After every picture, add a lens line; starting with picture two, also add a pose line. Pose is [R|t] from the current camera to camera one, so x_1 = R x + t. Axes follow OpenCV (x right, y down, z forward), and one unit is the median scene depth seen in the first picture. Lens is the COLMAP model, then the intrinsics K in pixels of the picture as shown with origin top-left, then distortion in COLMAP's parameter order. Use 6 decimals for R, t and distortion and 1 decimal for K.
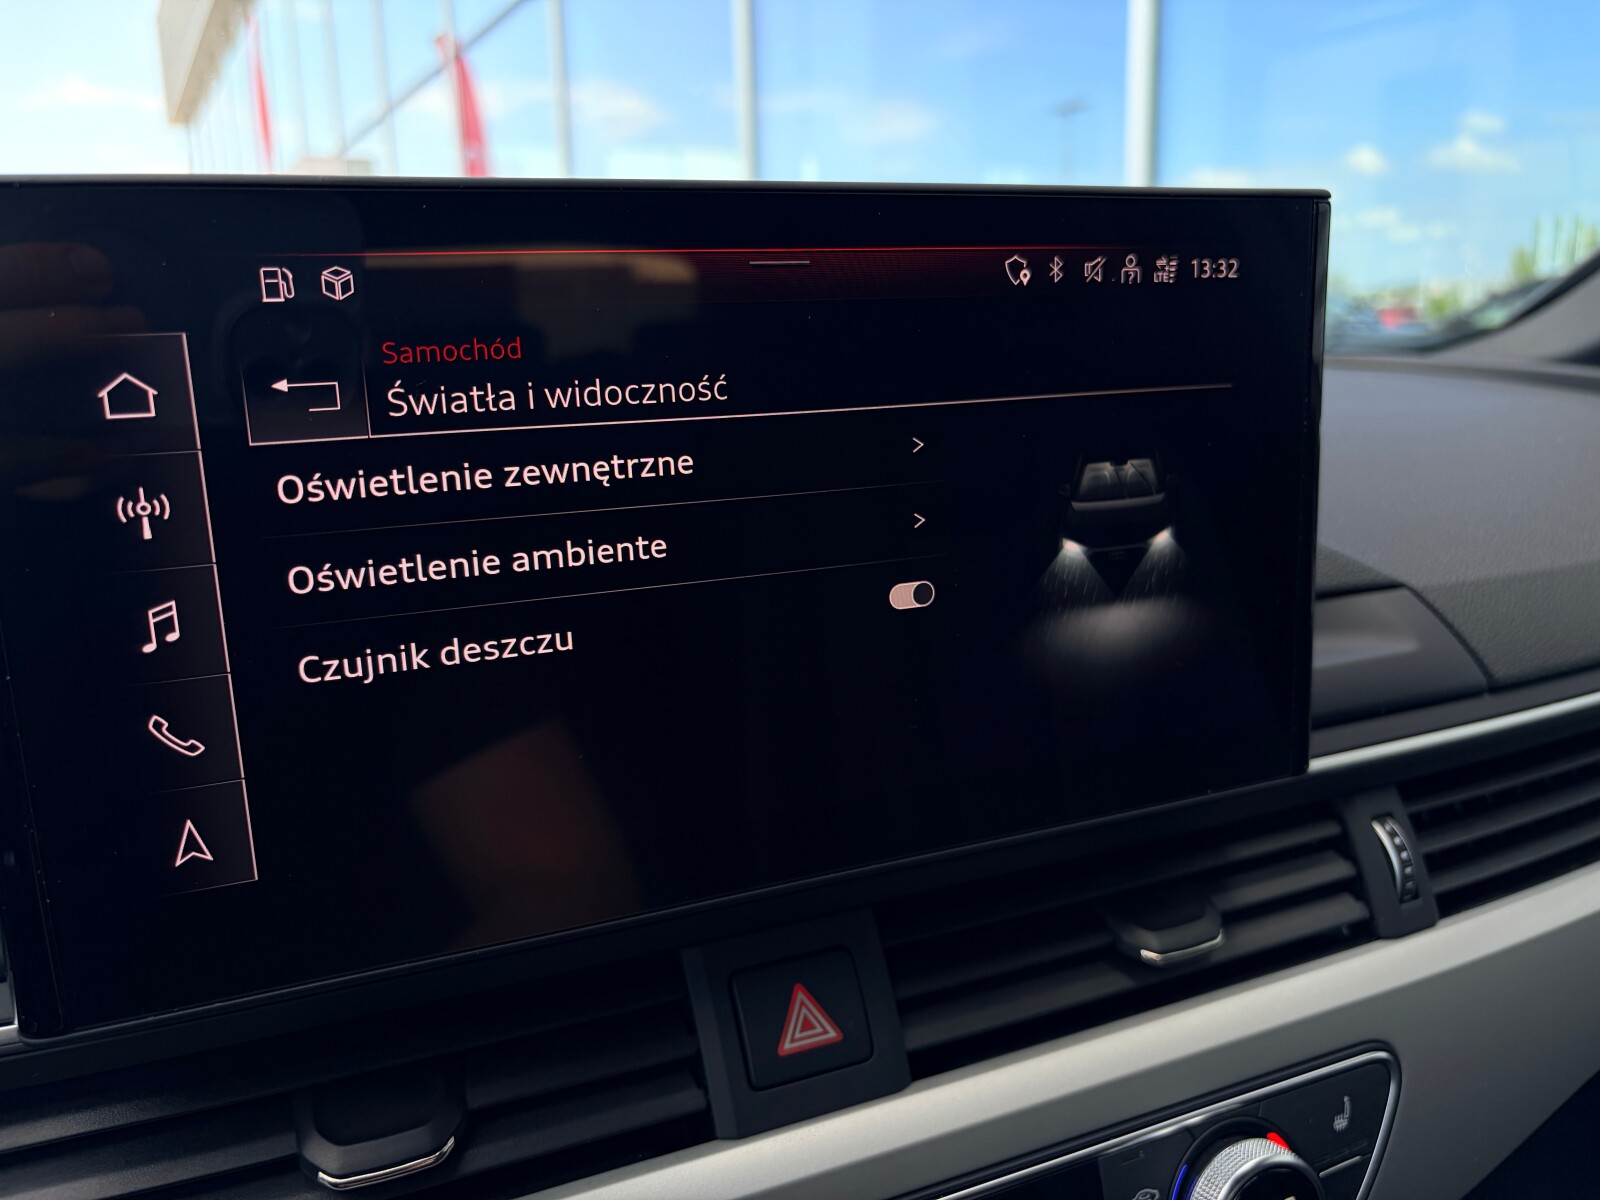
lens RADIAL K [[1260.7, 0, 794.7], [0, 1260.7, 601.4], [0, 0, 1]] dist [-0.001697, 0.007265]
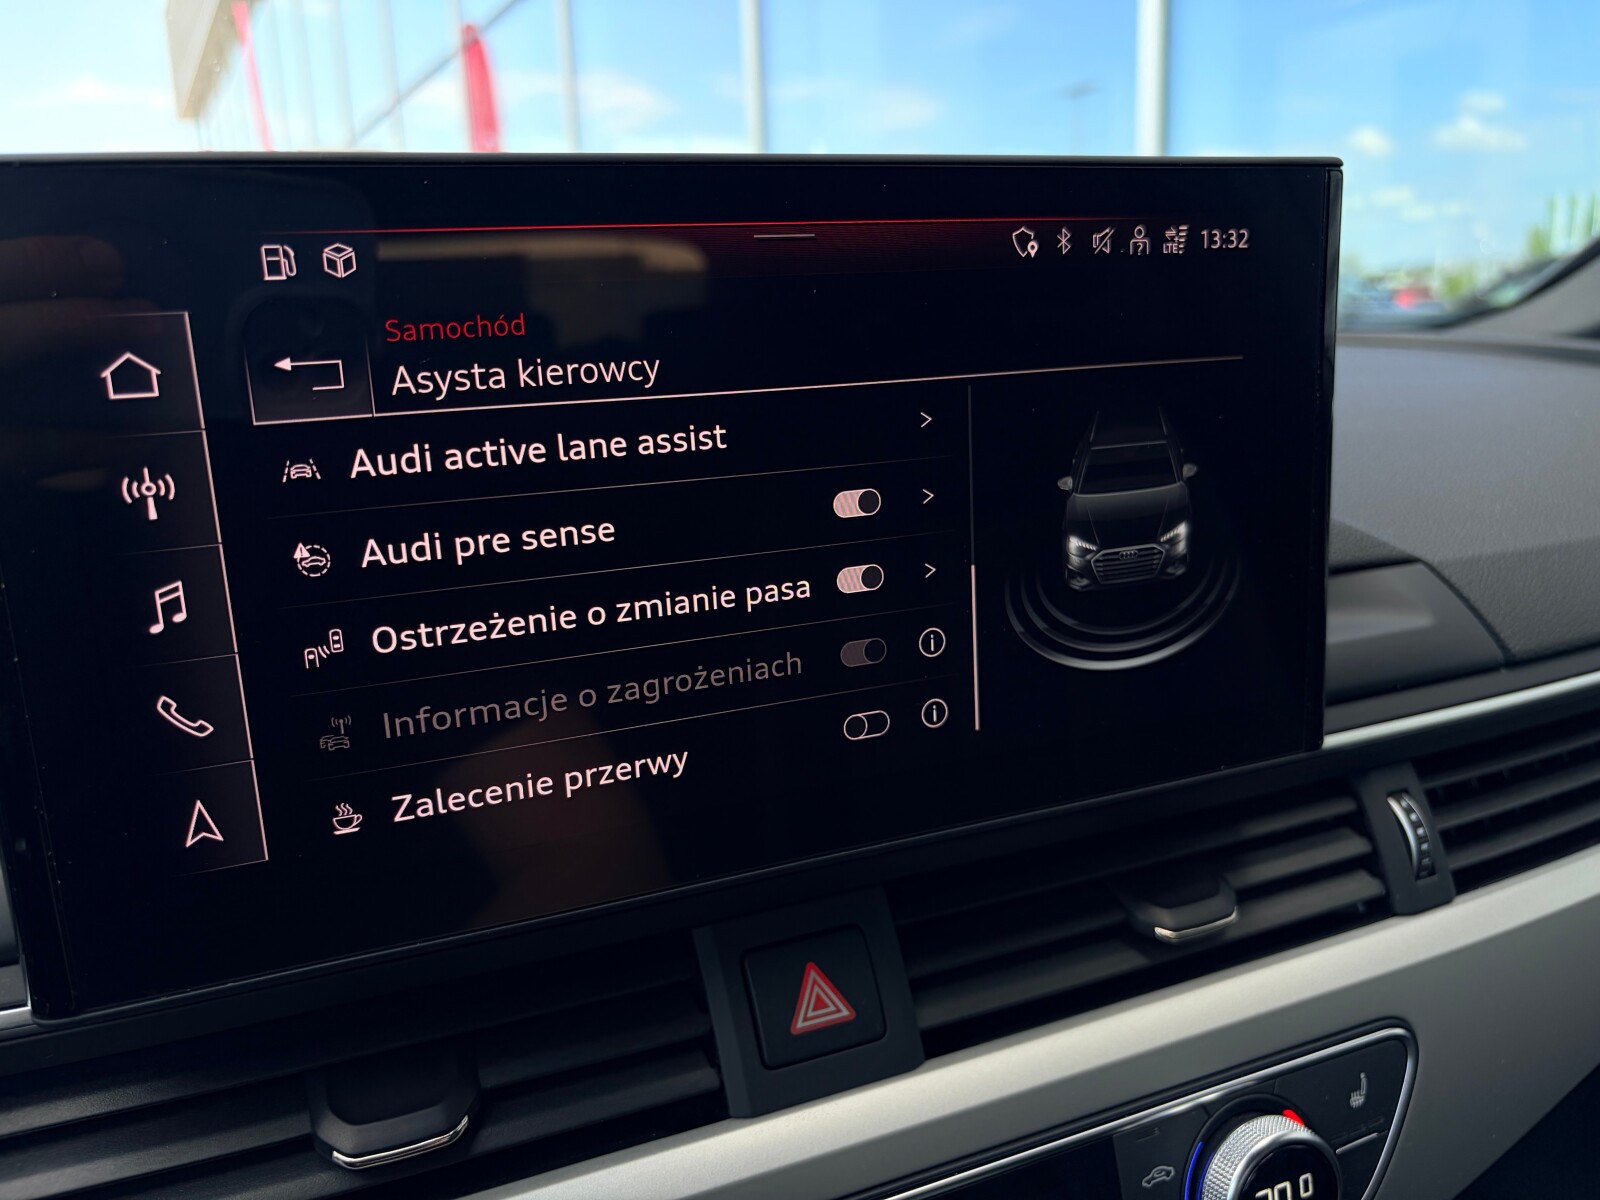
lens RADIAL K [[1260.7, 0, 794.7], [0, 1260.7, 601.4], [0, 0, 1]] dist [-0.001697, 0.007265]
pose [[0.999904, -0.009147, -0.010387, 0.003338], [0.009246, 0.999912, 0.009516, 0.007819], [0.010299, -0.009611, 0.999901, 0.004701]]
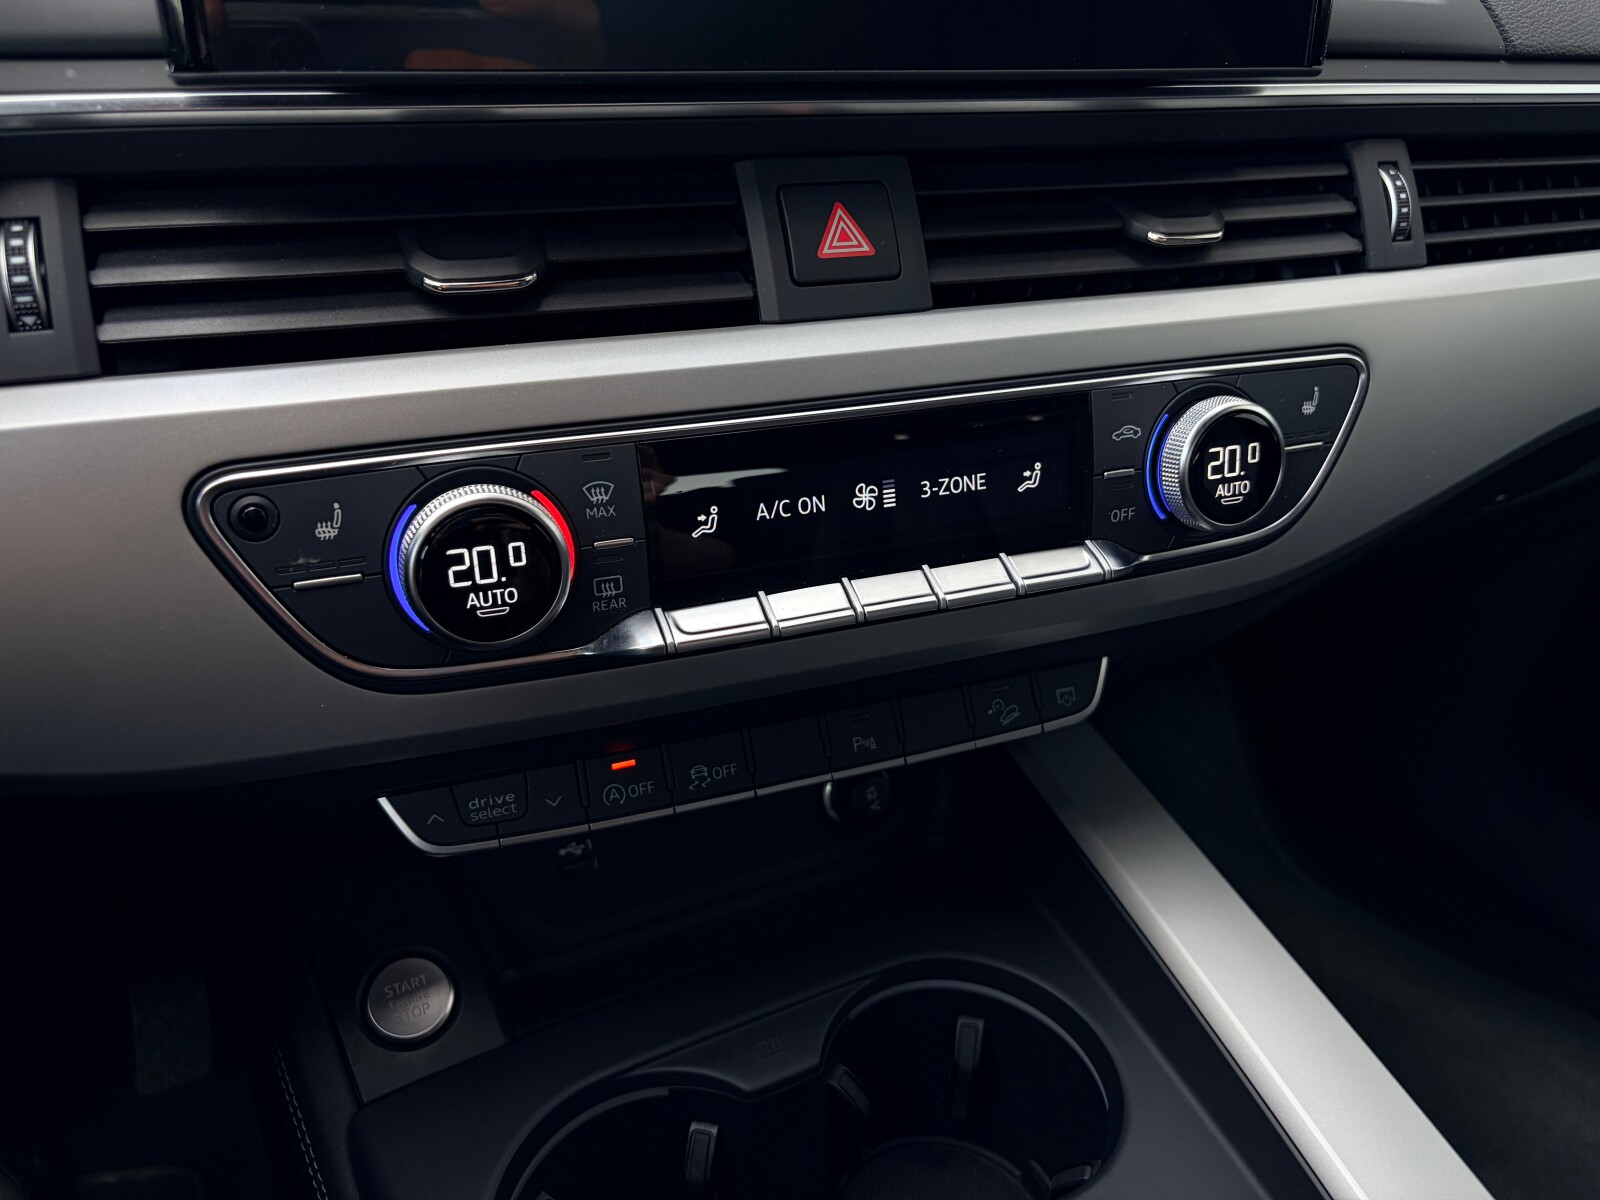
lens RADIAL K [[1254.4, 0, 804.9], [0, 1254.4, 583.0], [0, 0, 1]] dist [-0.004165, -0.003746]
pose [[0.998421, 0.052959, -0.018748, 0.012132], [-0.047877, 0.976687, 0.209263, 0.405935], [0.029393, -0.208034, 0.977680, -0.165980]]
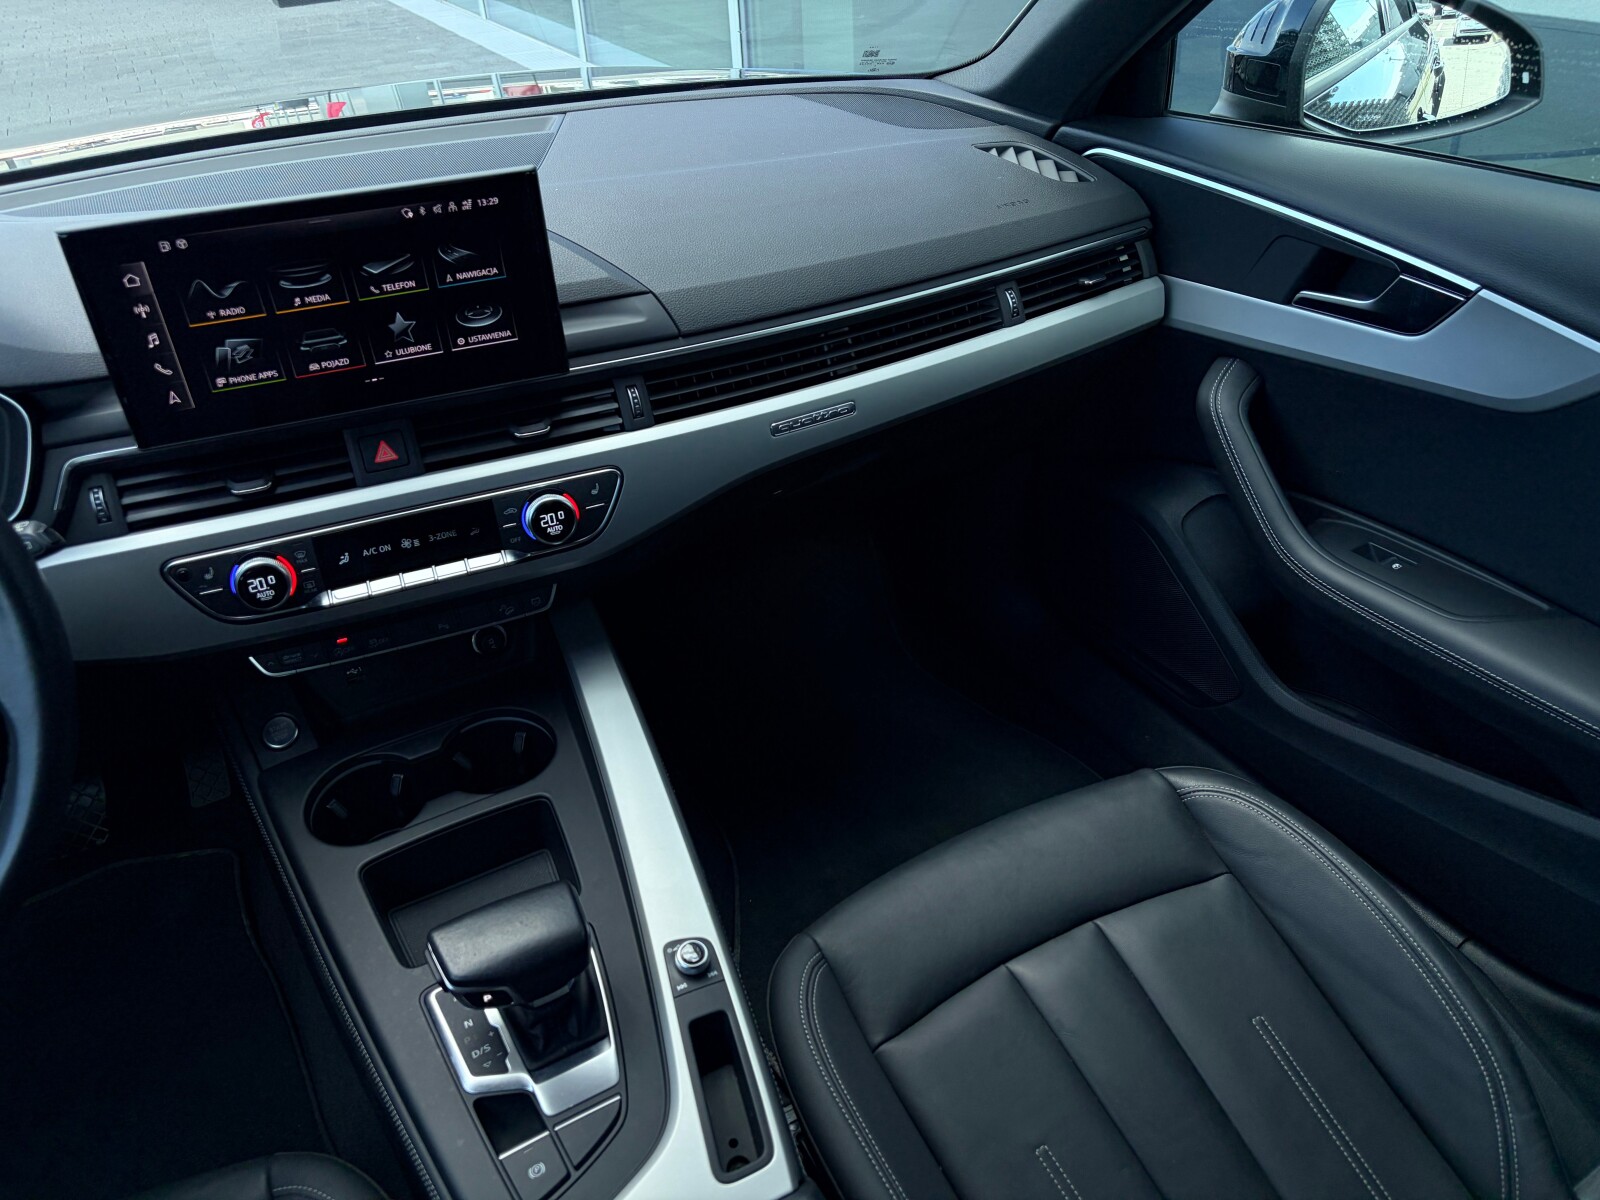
lens RADIAL K [[1212.4, 0, 798.4], [0, 1212.4, 604.8], [0, 0, 1]] dist [0.012077, 0.015117]
pose [[0.999367, 0.007816, -0.034701, 1.154674], [0.005462, 0.930272, 0.366829, -0.423738], [0.035148, -0.366786, 0.929641, -1.935303]]
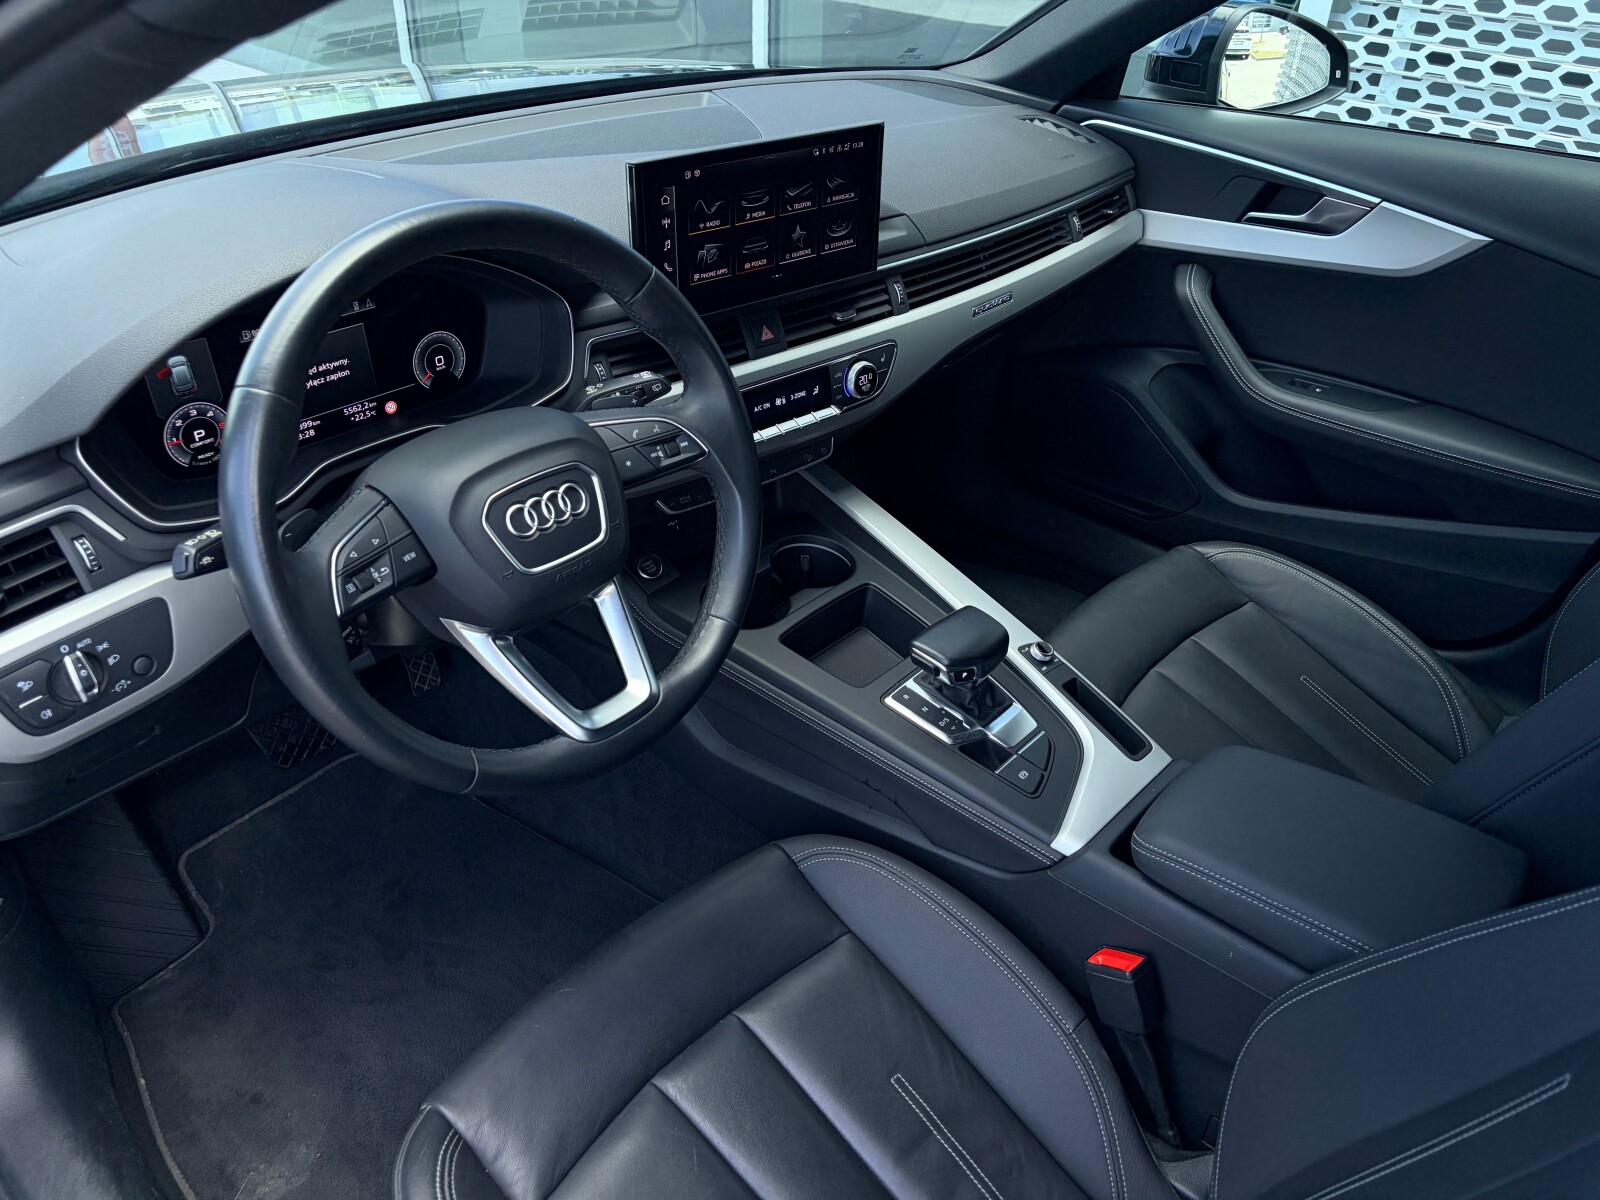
lens RADIAL K [[1195.6, 0, 800.0], [0, 1195.6, 600.0], [0, 0, 1]] dist [0.090255, -0.194919]
pose [[0.953573, -0.112358, 0.279419, -1.137009], [0.004087, 0.932542, 0.361039, -0.300495], [-0.301135, -0.343135, 0.889705, -3.020399]]
